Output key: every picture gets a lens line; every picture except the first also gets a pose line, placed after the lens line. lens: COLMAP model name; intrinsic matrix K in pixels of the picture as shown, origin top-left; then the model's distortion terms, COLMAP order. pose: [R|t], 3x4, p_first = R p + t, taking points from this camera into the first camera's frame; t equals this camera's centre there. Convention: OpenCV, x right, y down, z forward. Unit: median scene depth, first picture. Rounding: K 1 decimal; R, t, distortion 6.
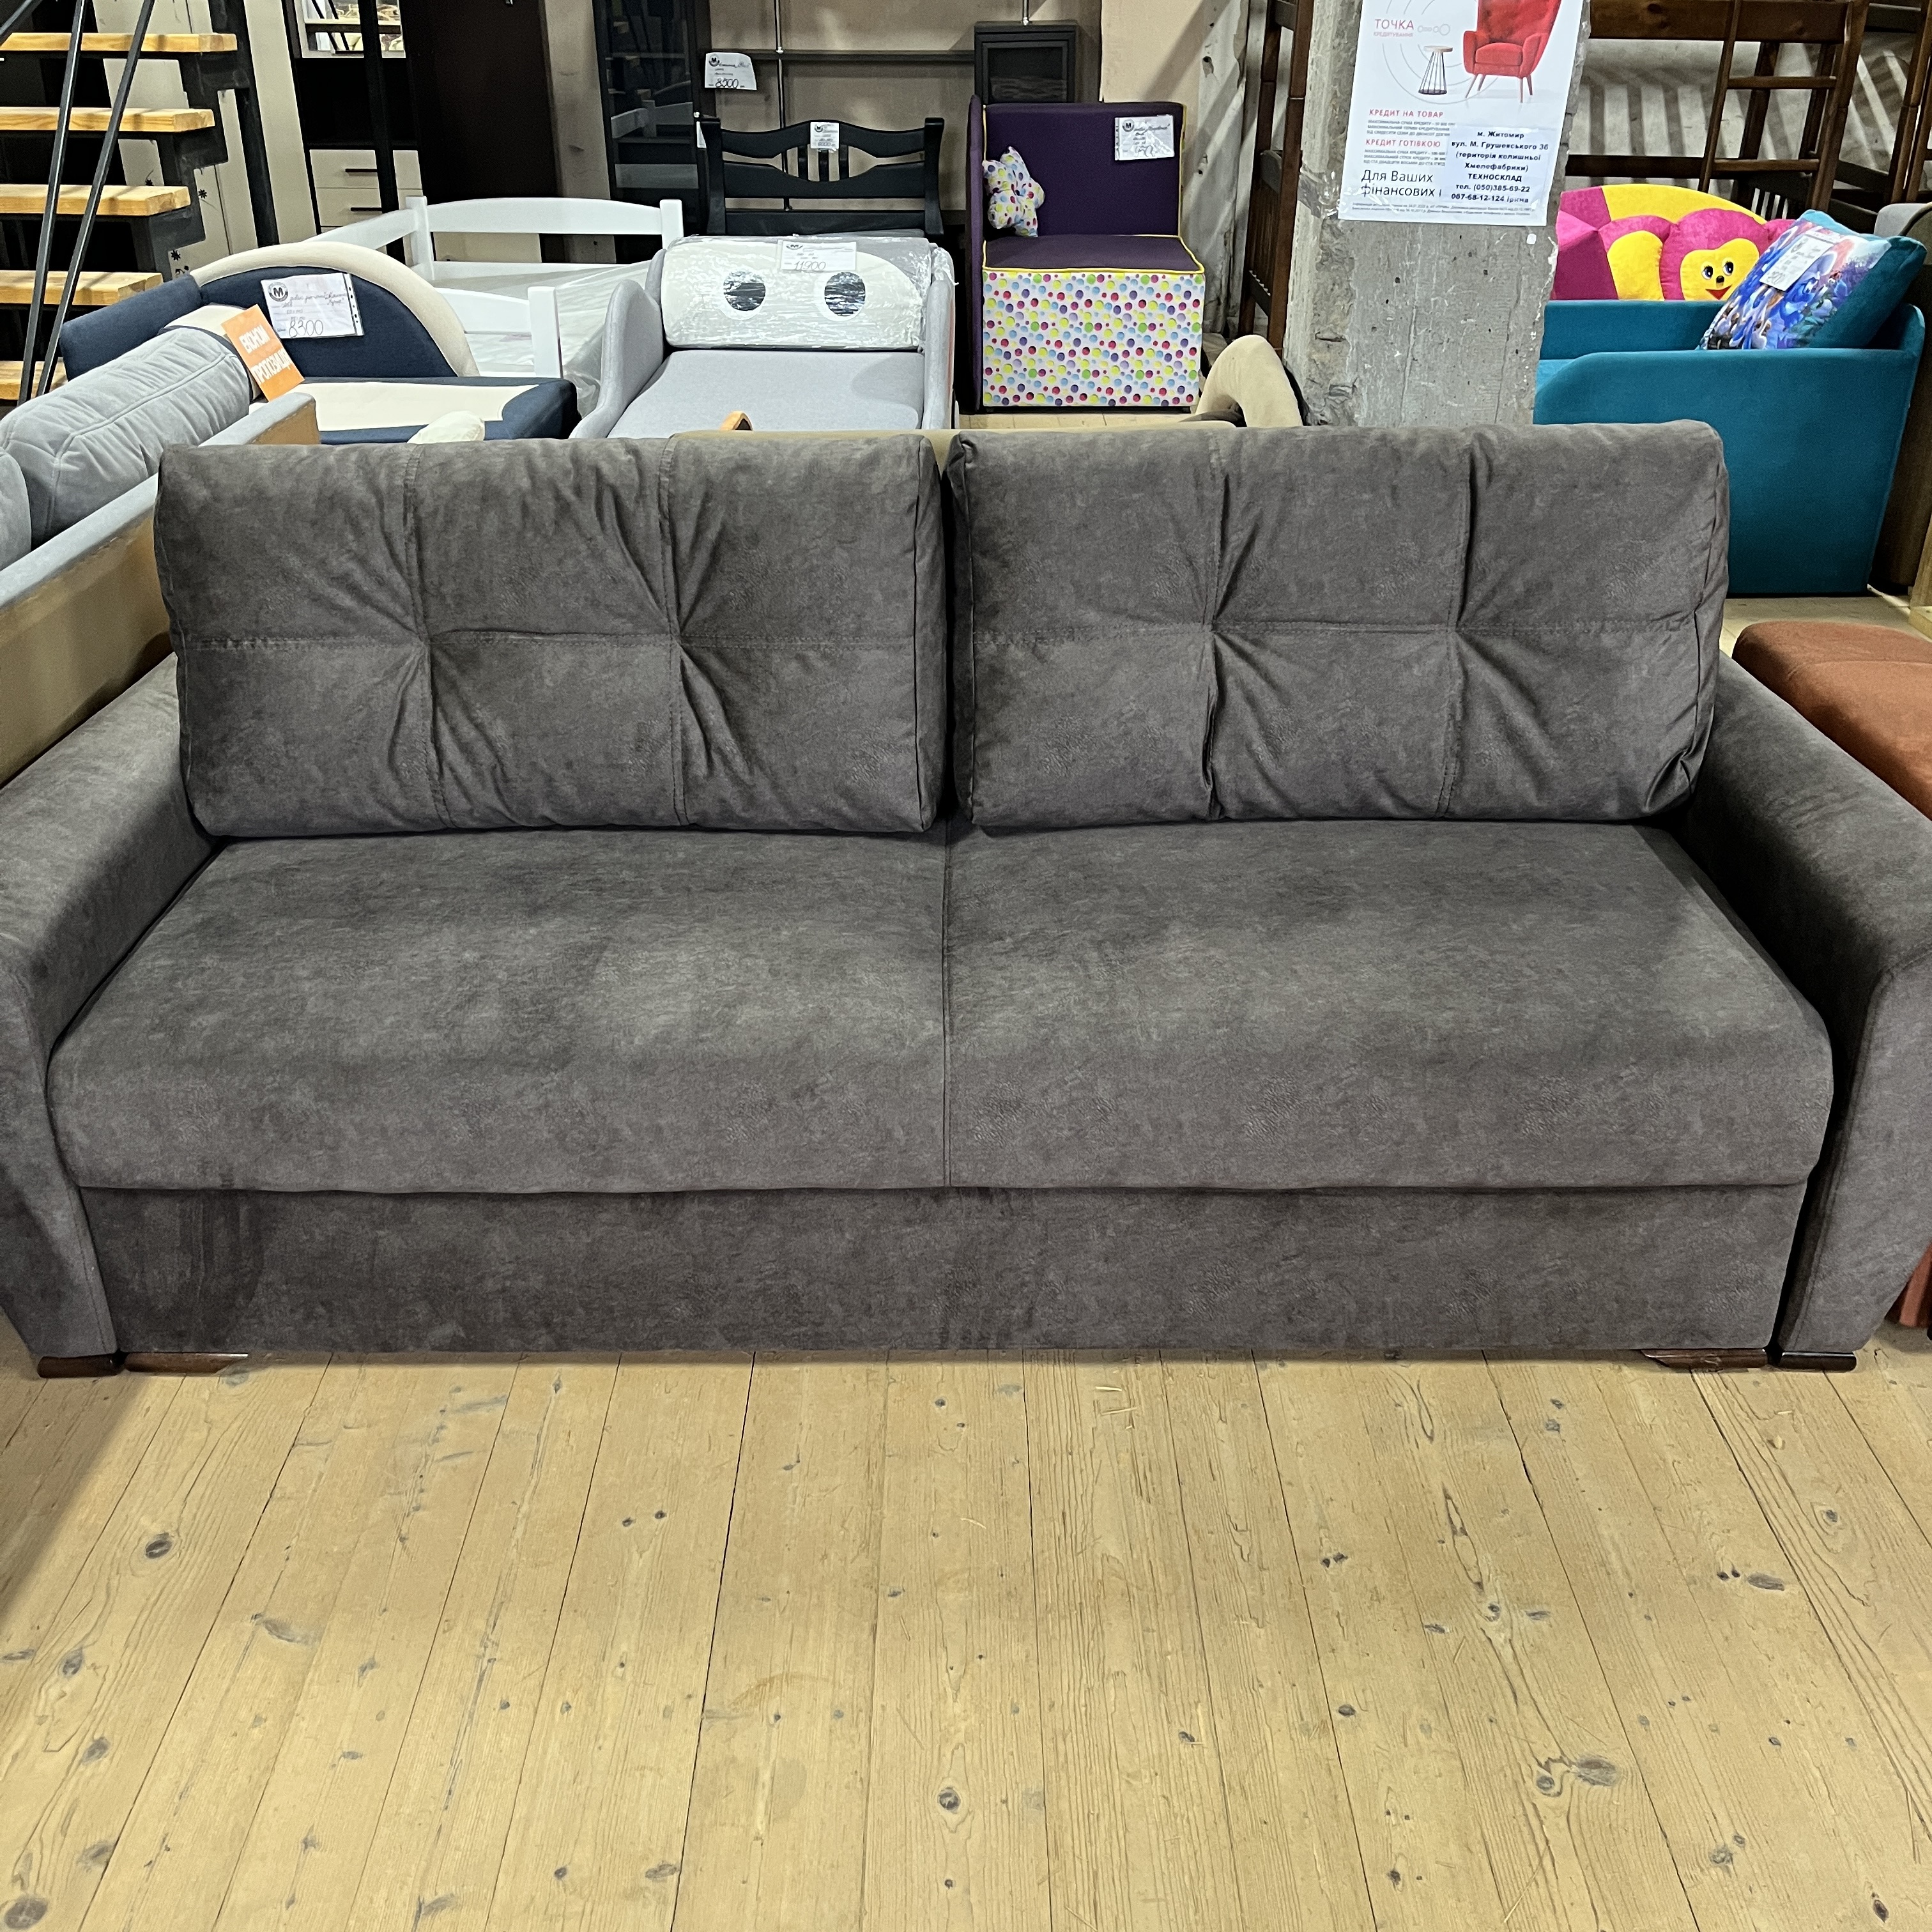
lens RADIAL K [[1937.4, 0, 967.6], [0, 1937.4, 1032.6], [0, 0, 1]] dist [0.009102, 0.016342]
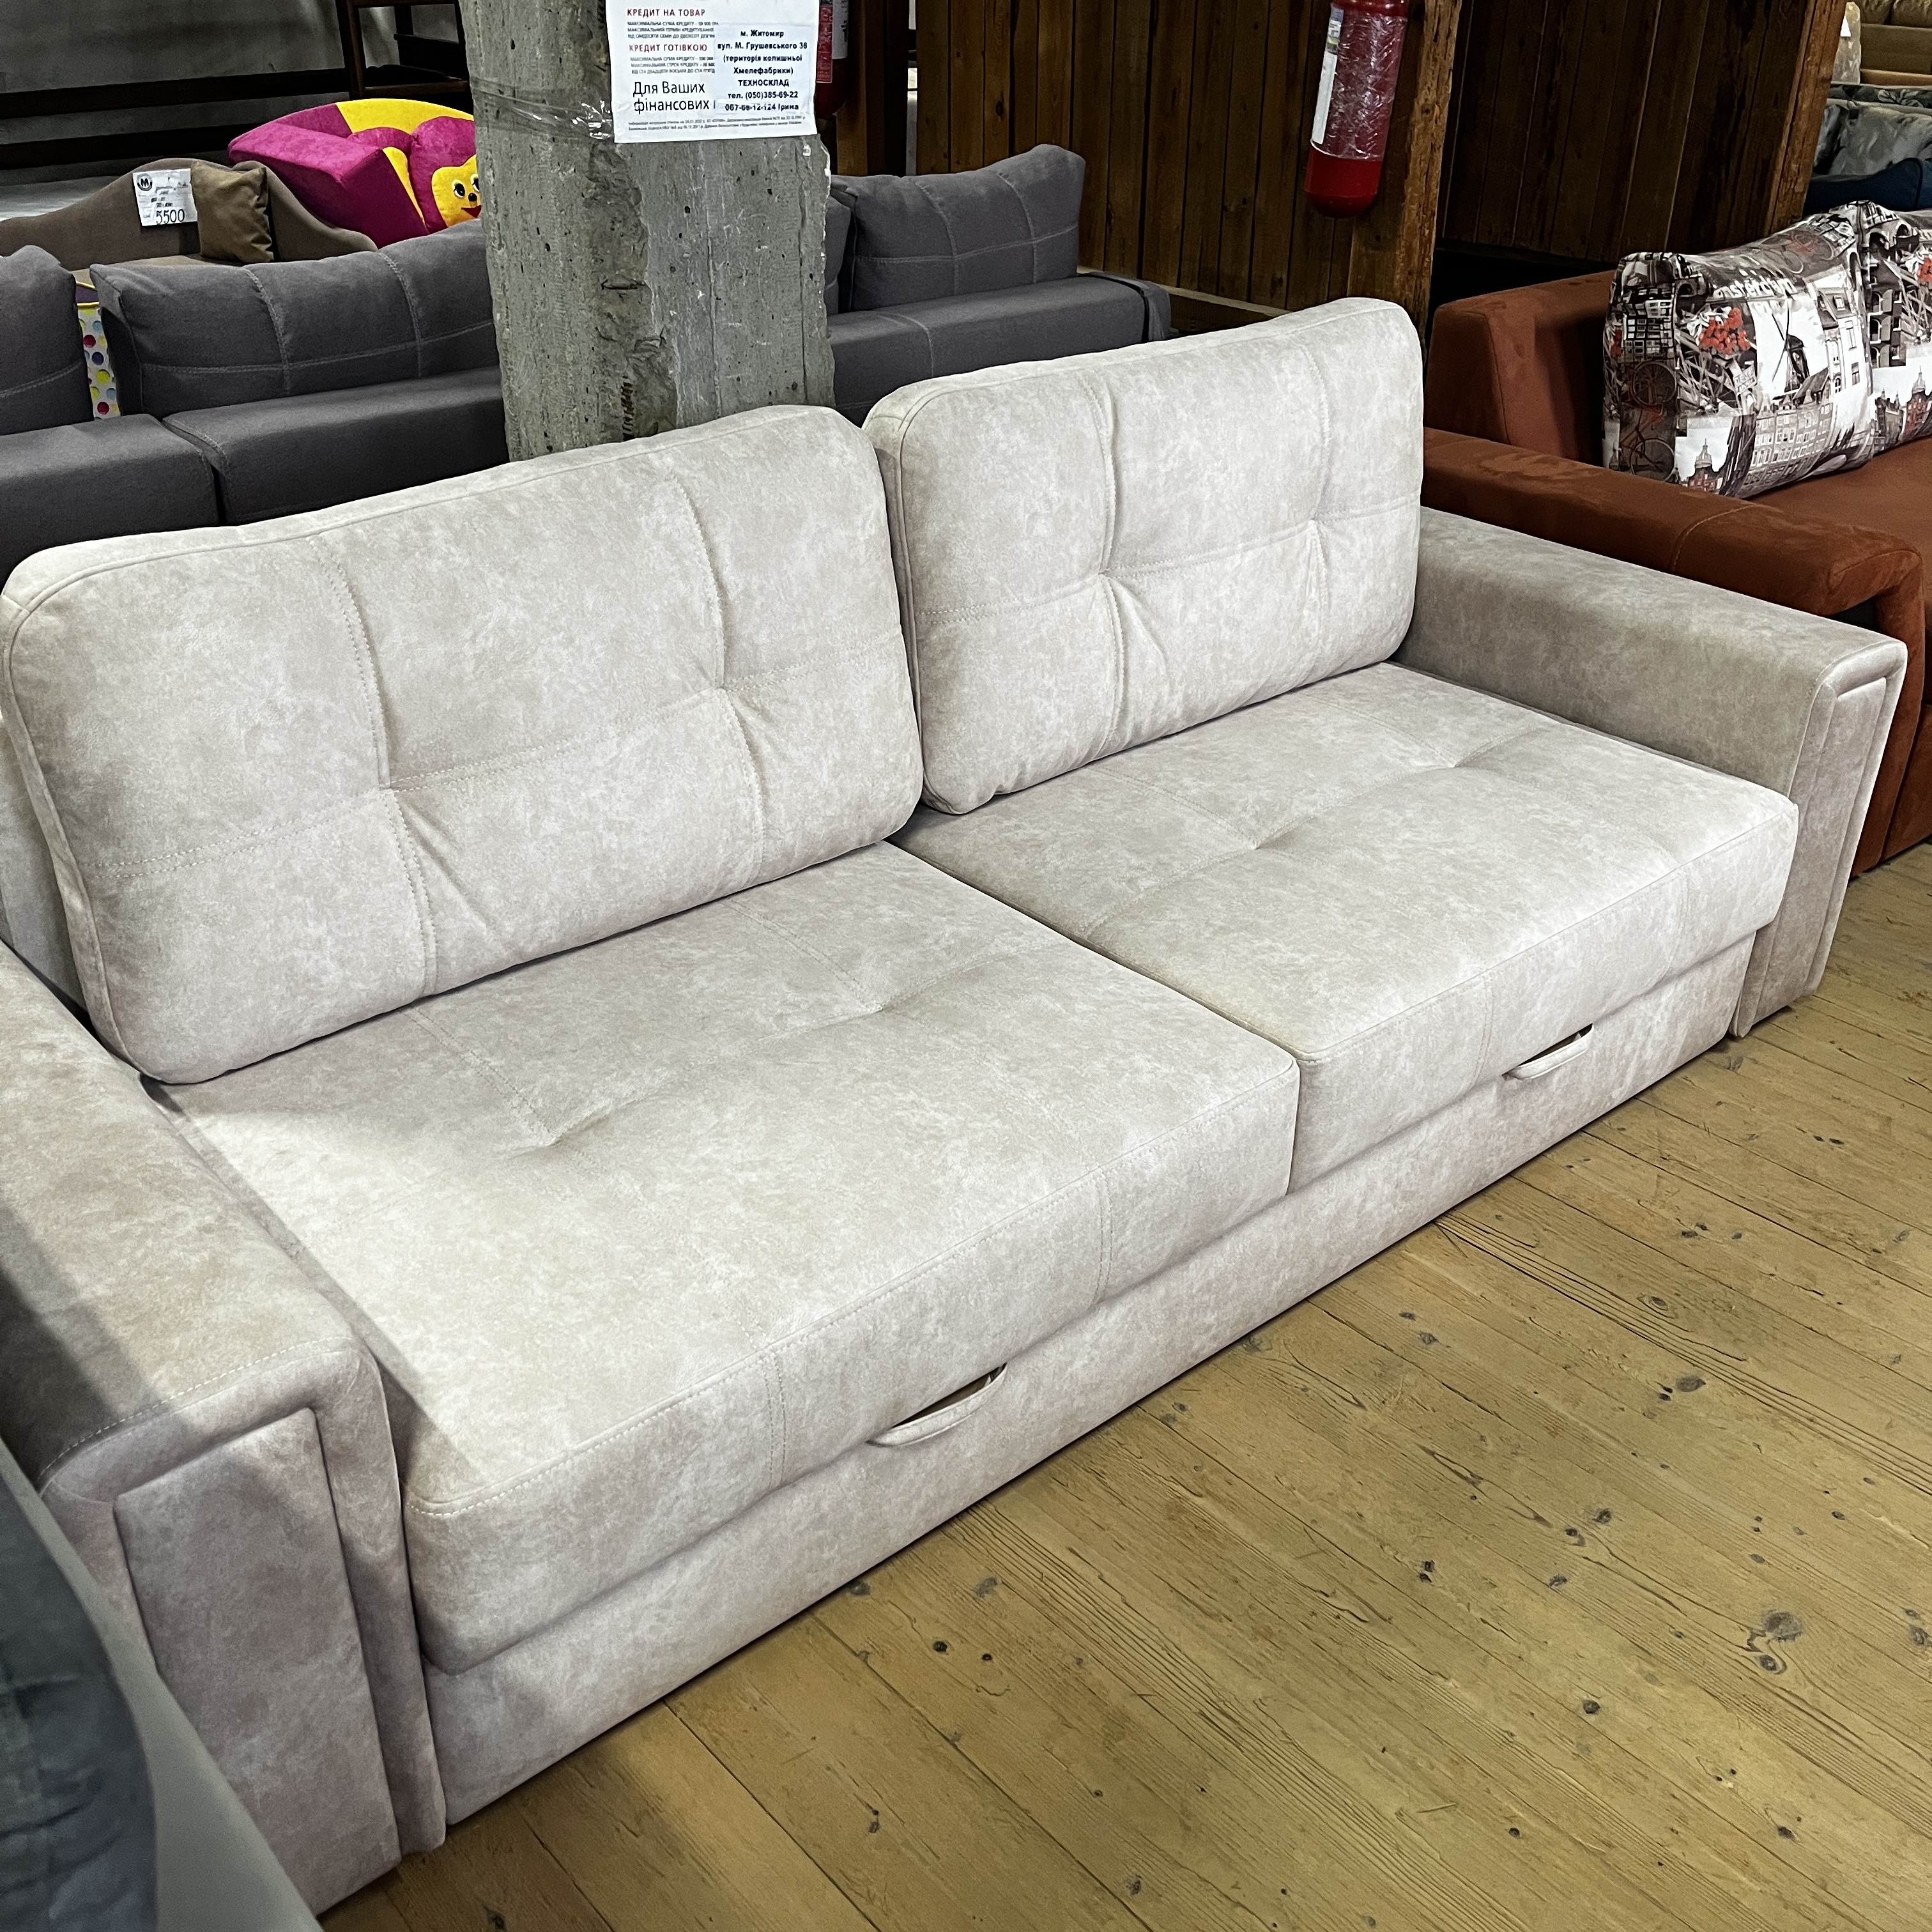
lens RADIAL K [[1965.0, 0, 968.3], [0, 1965.0, 1015.9], [0, 0, 1]] dist [0.008780, 0.051630]
pose [[0.741184, -0.334413, 0.582077, -0.324751], [0.323361, 0.937717, 0.126984, -0.125138], [-0.588289, 0.094102, 0.803157, 0.262215]]
